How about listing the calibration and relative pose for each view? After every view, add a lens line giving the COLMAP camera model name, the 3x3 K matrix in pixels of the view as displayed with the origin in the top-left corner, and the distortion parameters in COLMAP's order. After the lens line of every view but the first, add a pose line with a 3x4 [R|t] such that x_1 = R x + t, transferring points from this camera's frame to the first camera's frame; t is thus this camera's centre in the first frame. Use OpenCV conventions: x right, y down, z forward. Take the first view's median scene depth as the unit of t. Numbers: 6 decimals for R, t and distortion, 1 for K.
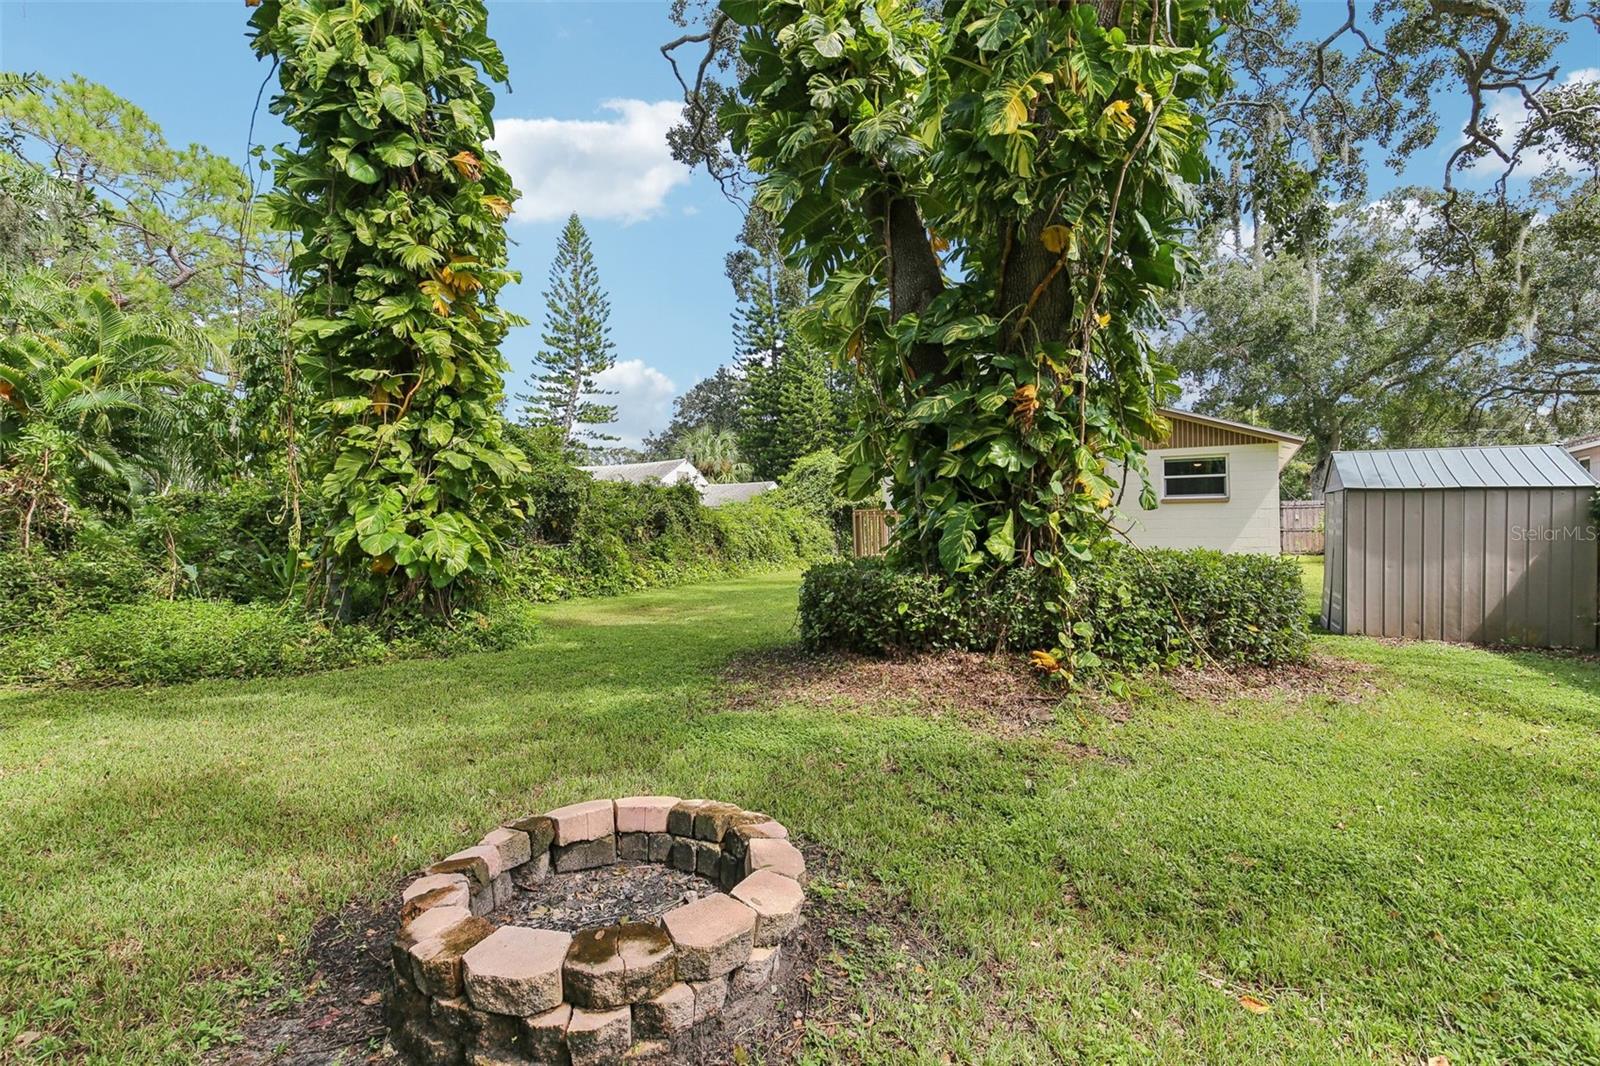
lens RADIAL K [[770.1, 0, 798.7], [0, 770.1, 529.4], [0, 0, 1]] dist [0.001461, 0.016614]
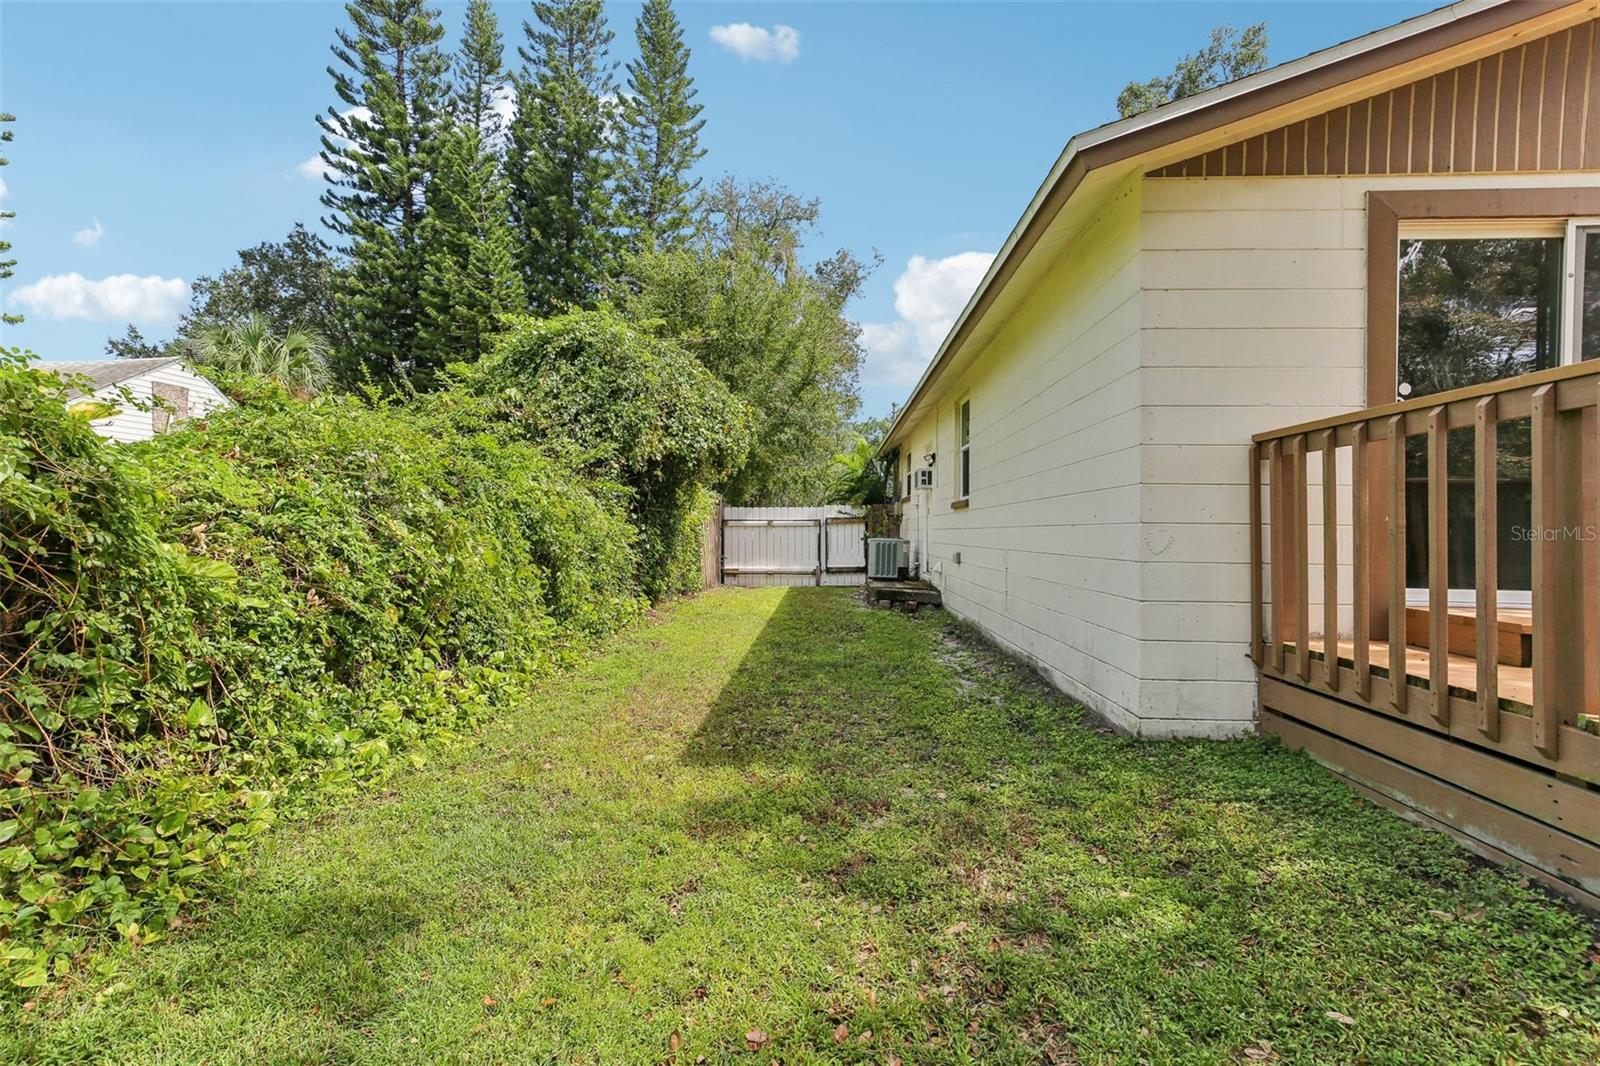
lens RADIAL K [[734.2, 0, 800.3], [0, 734.2, 526.1], [0, 0, 1]] dist [0.003177, 0.001857]
pose [[0.886525, 0.015754, 0.462413, -0.024785], [-0.014900, 0.999874, -0.005500, 0.001837], [-0.462442, -0.002014, 0.886647, 0.418663]]
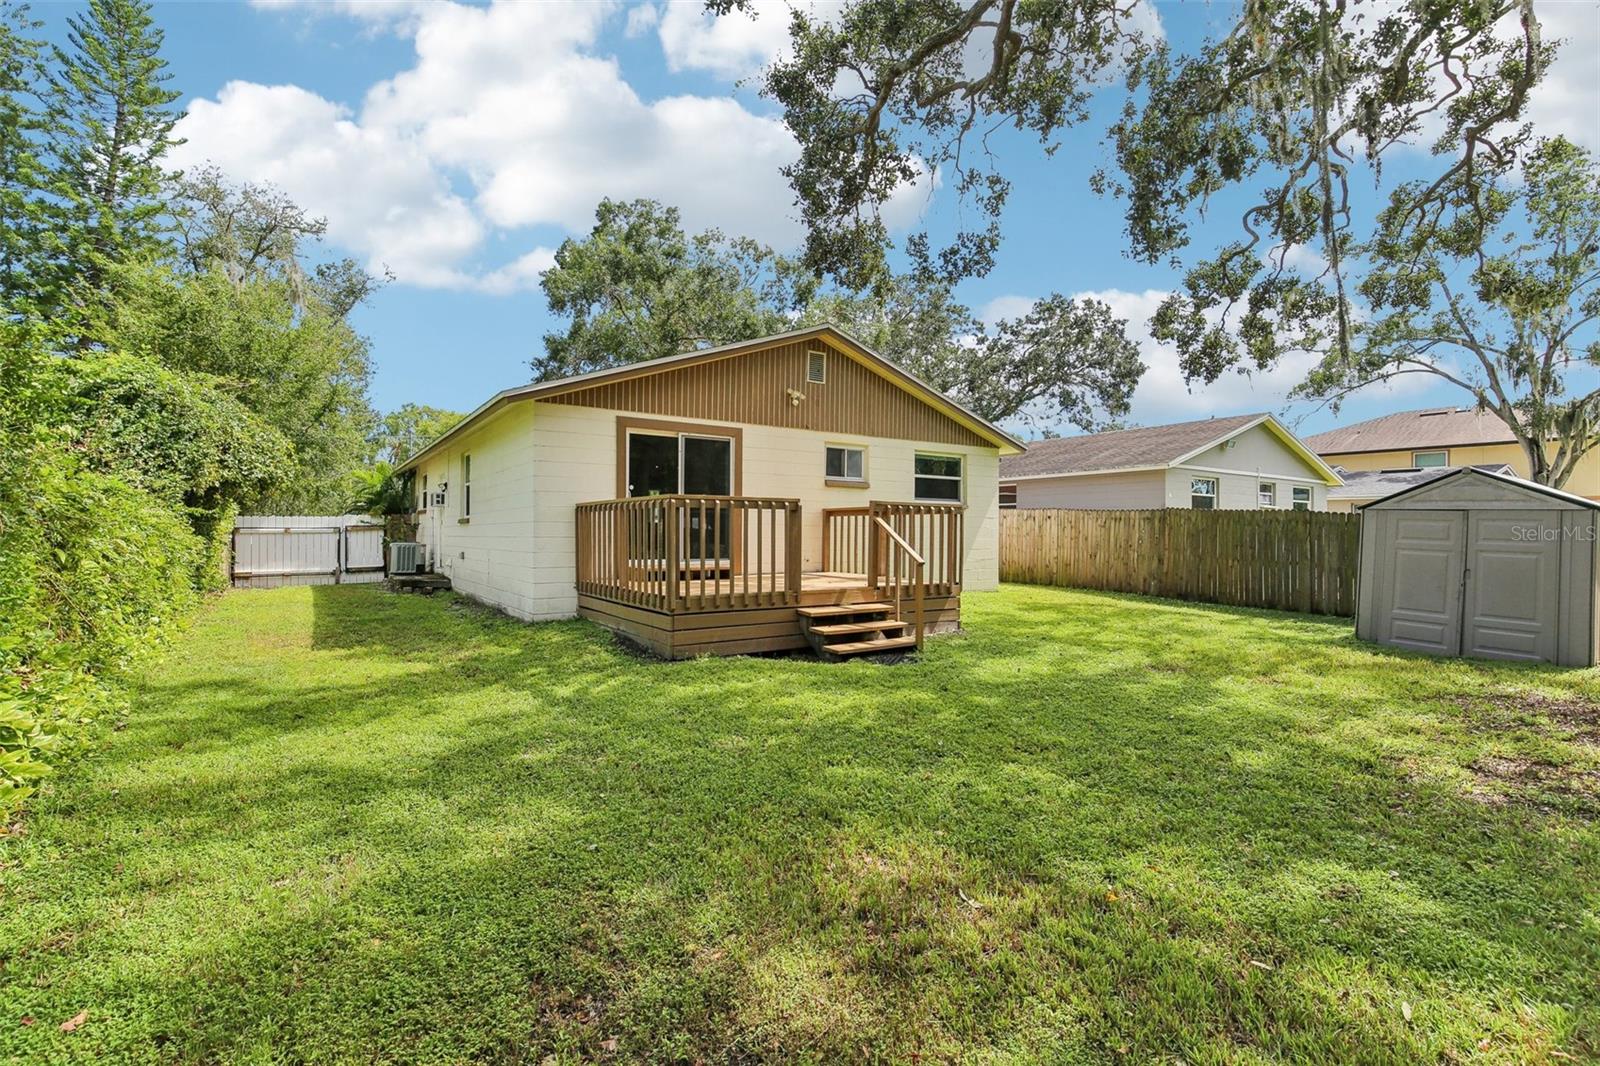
lens RADIAL K [[734.2, 0, 800.3], [0, 734.2, 526.1], [0, 0, 1]] dist [0.003177, 0.001857]
pose [[0.447181, 0.016055, 0.894299, -0.111264], [-0.009017, 0.999869, -0.013442, -0.000859], [-0.894398, -0.002053, 0.447267, 0.305475]]
